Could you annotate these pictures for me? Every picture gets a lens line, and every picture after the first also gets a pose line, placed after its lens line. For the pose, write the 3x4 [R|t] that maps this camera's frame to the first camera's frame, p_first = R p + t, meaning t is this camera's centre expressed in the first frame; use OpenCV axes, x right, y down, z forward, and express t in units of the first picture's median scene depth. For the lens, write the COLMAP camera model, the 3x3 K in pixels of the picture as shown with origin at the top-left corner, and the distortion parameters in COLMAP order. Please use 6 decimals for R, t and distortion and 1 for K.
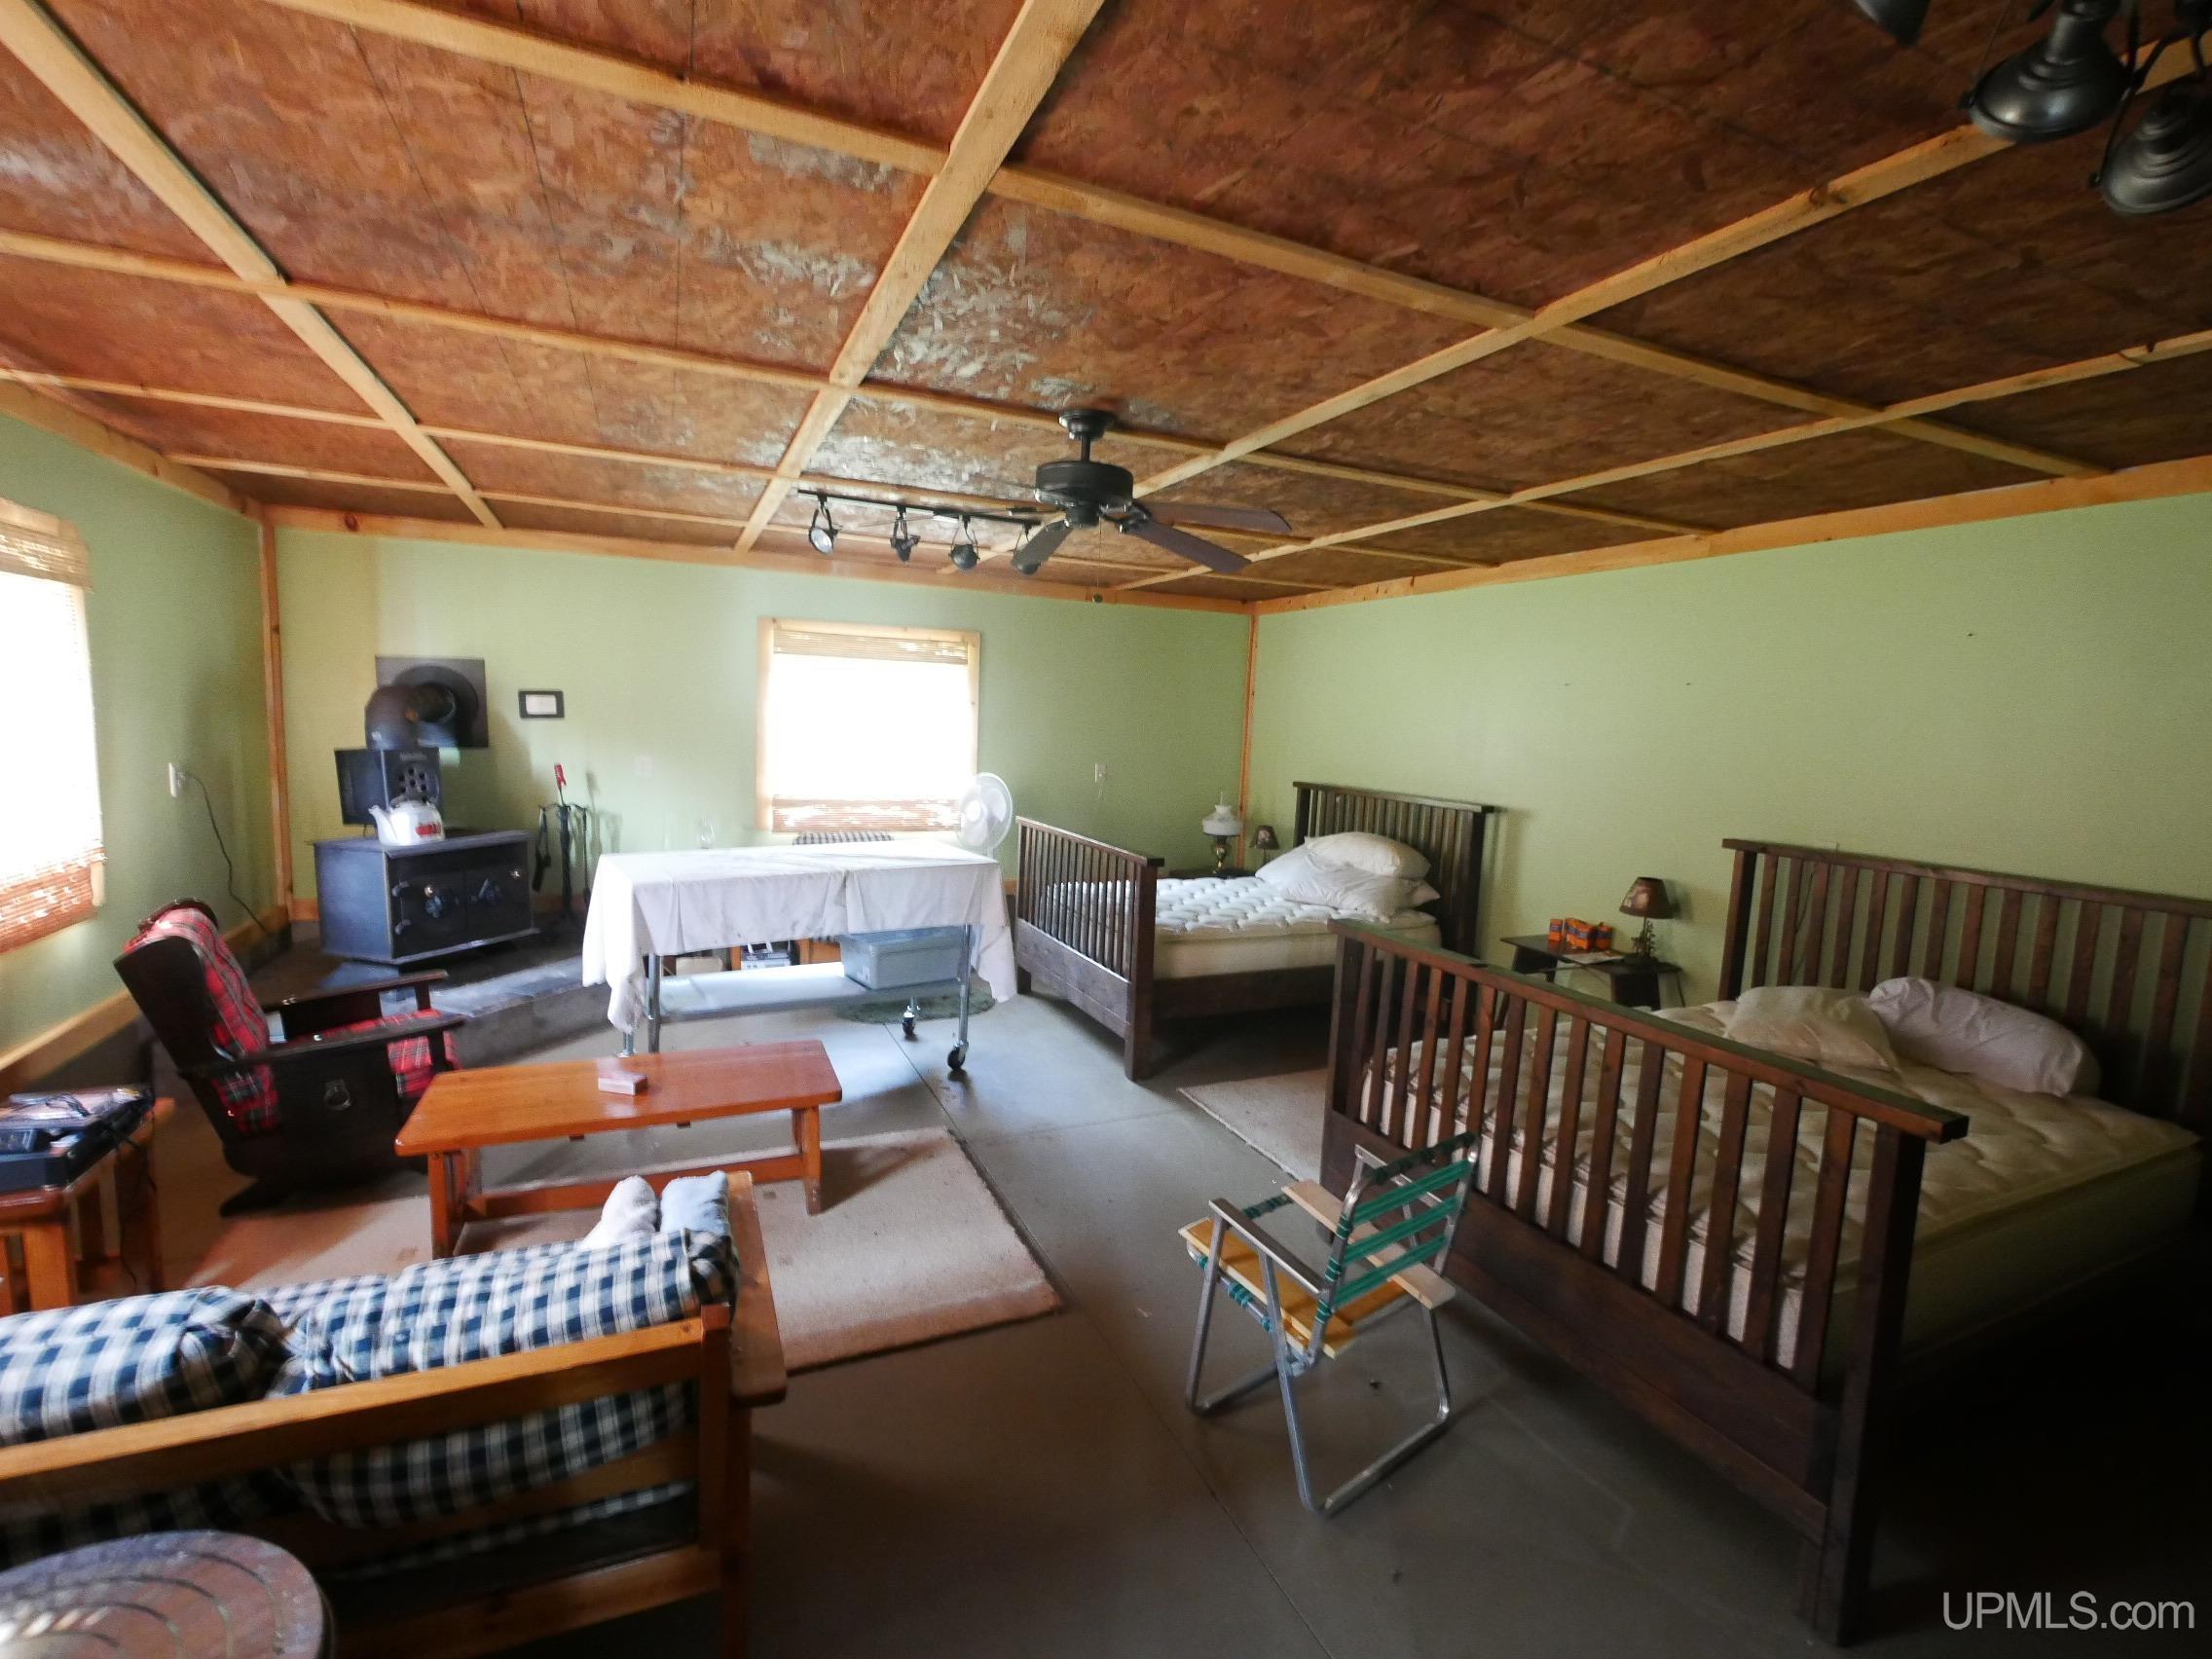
lens RADIAL K [[984.9, 0, 1104.8], [0, 984.9, 824.7], [0, 0, 1]] dist [-0.001875, 0.000835]
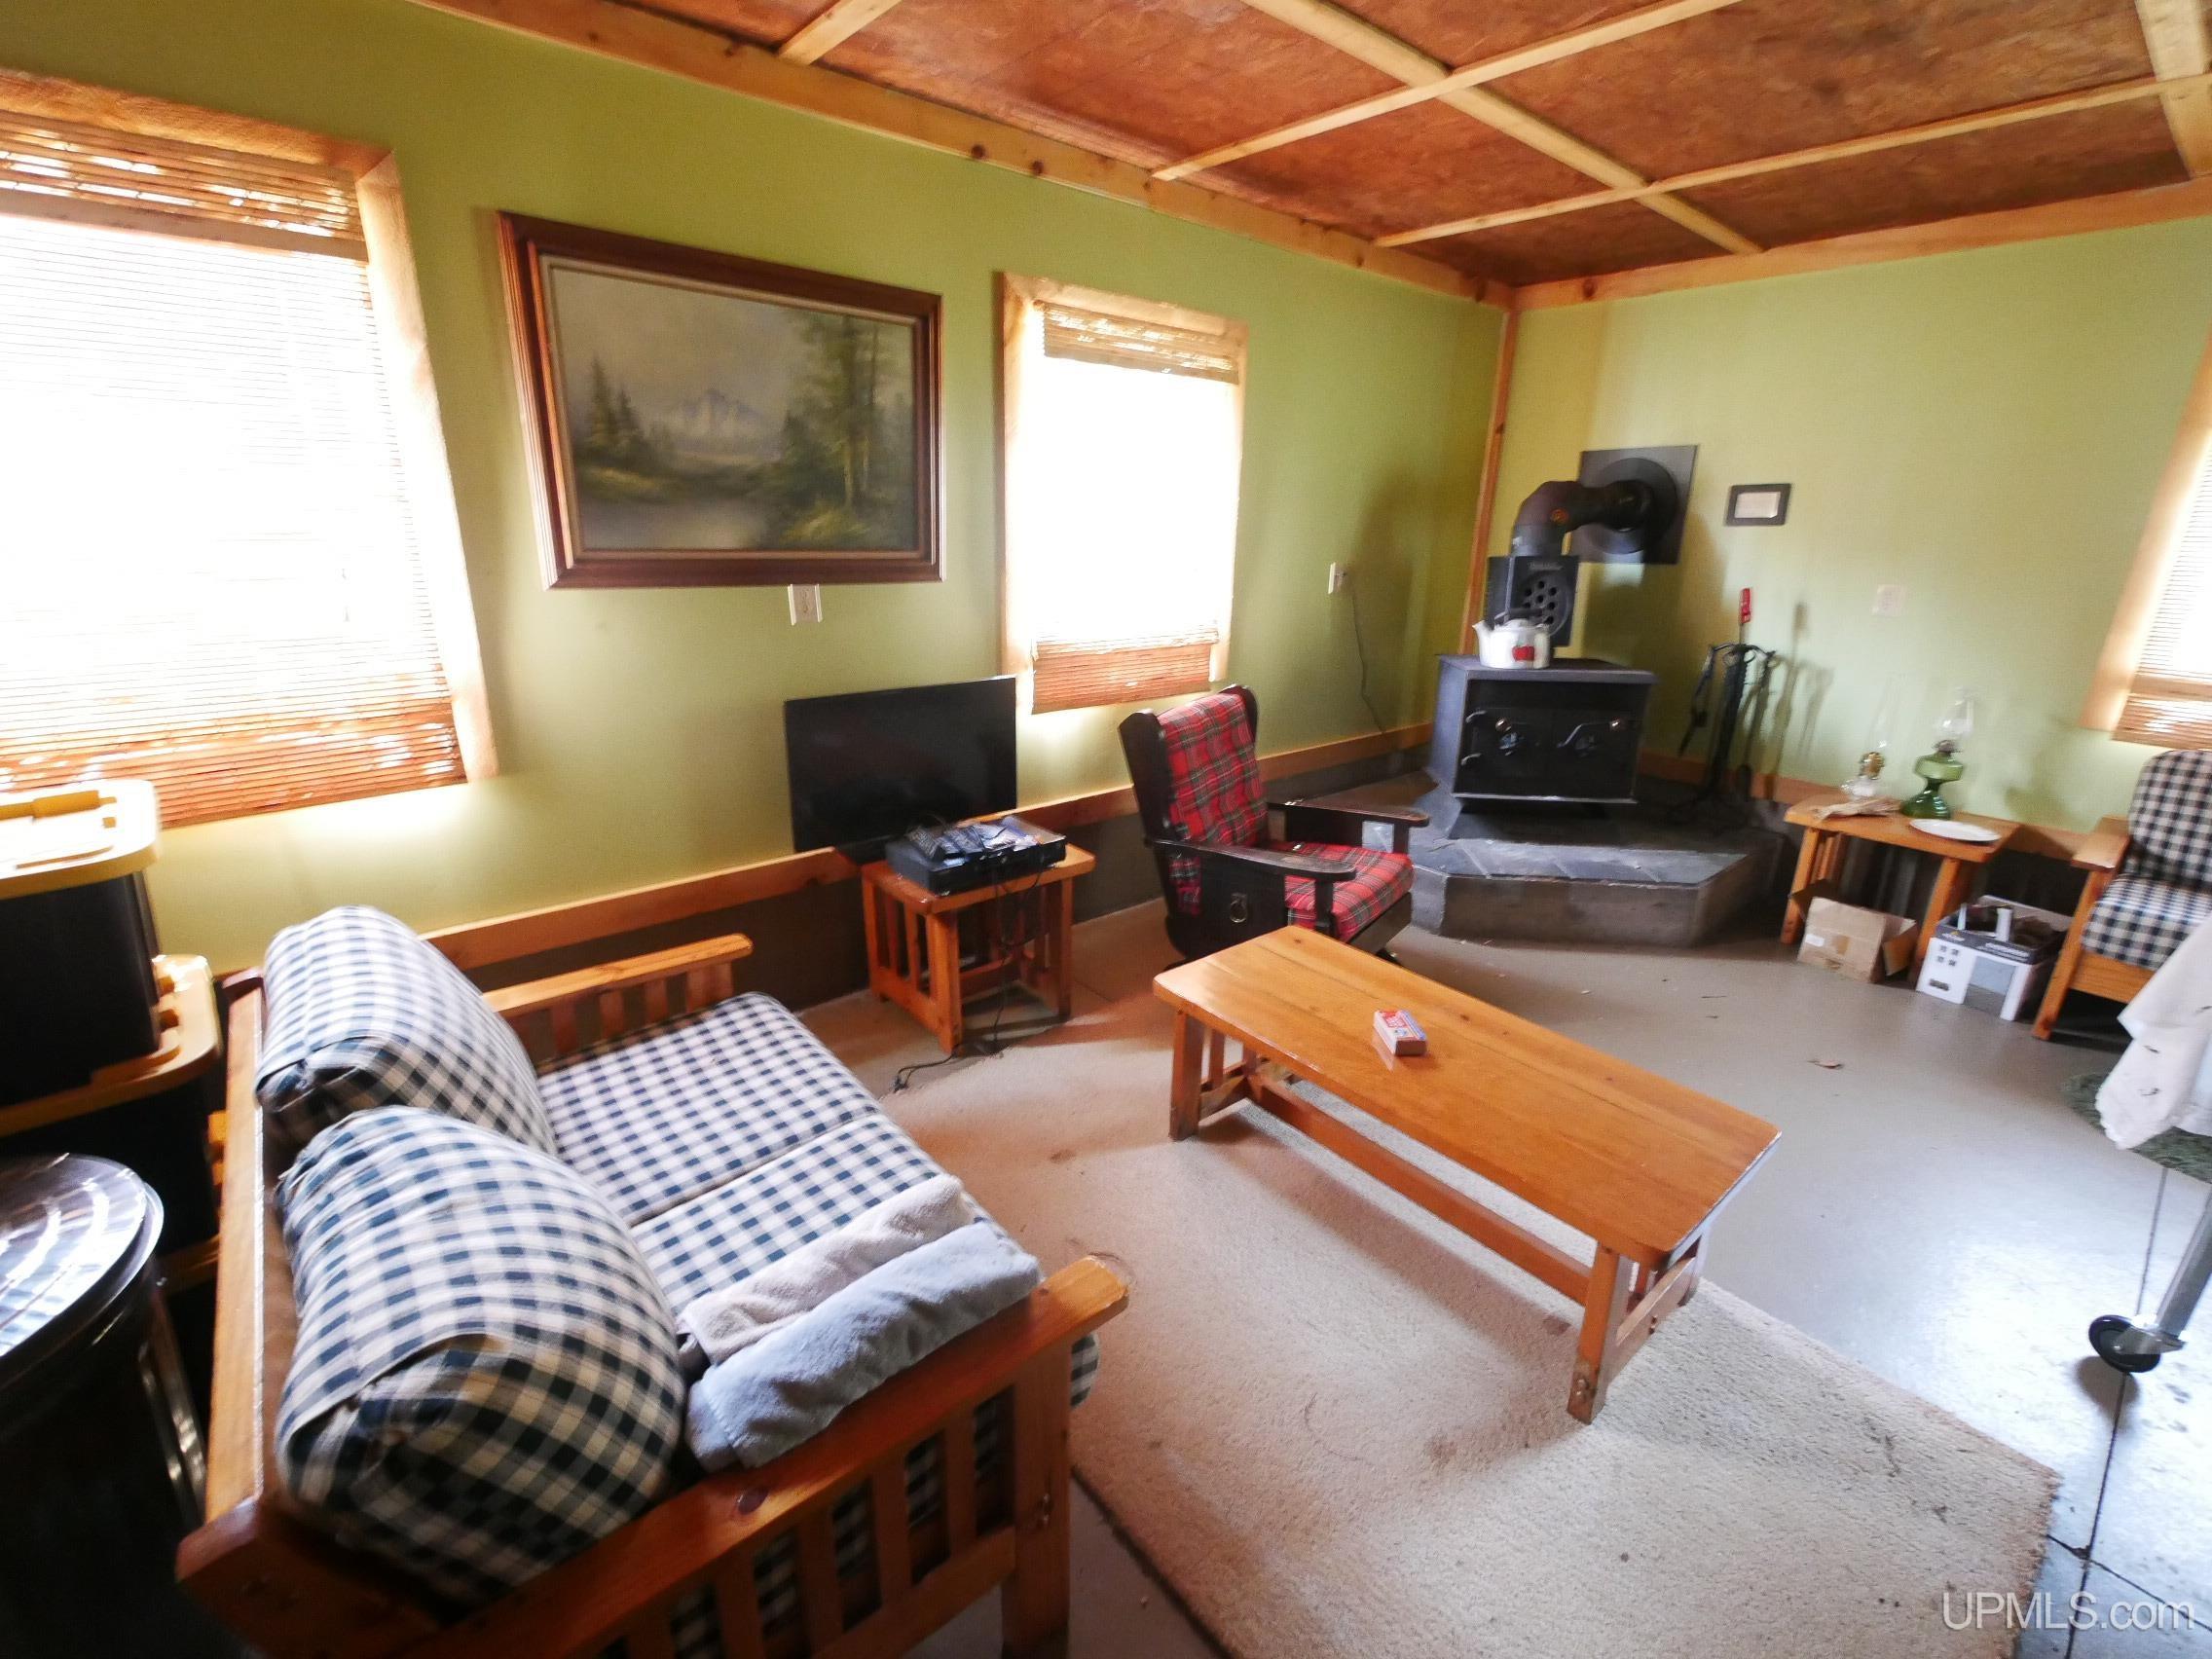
lens RADIAL K [[984.9, 0, 1104.8], [0, 984.9, 824.7], [0, 0, 1]] dist [-0.001875, 0.000835]
pose [[0.277751, 0.261935, -0.924253, 0.034116], [-0.120277, 0.964021, 0.237061, -0.010118], [0.953094, 0.045323, 0.299262, 0.394108]]
